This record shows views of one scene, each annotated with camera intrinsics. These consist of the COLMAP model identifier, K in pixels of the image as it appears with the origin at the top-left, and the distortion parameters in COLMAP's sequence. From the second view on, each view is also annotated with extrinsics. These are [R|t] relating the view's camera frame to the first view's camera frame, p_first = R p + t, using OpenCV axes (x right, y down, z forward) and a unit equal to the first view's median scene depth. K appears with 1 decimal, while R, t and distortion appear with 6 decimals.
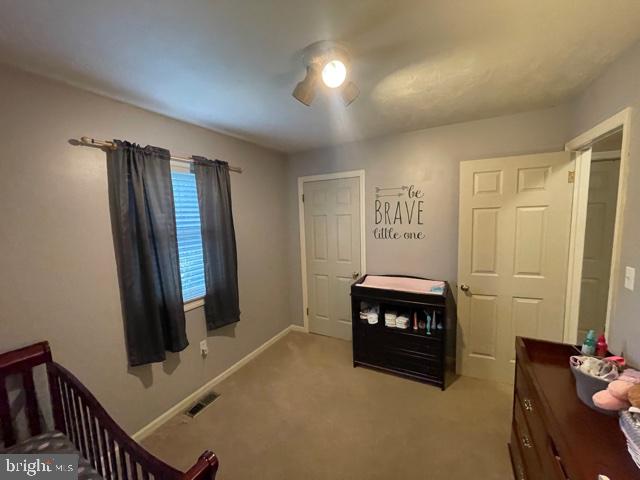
lens RADIAL K [[272.5, 0, 316.4], [0, 272.5, 242.8], [0, 0, 1]] dist [-0.000806, 0.000093]
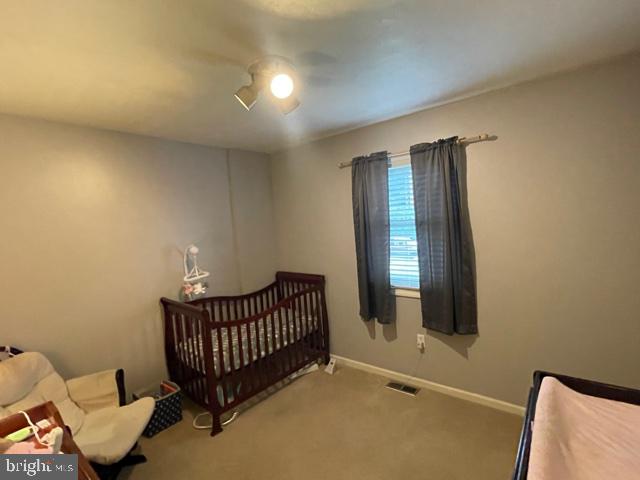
lens RADIAL K [[300.0, 0, 318.5], [0, 300.0, 240.8], [0, 0, 1]] dist [0.000463, 0.000057]
pose [[-0.190344, 0.114029, -0.975073, 0.702155], [-0.033408, 0.991904, 0.122519, -0.097006], [0.981149, 0.055896, -0.184993, 0.863987]]
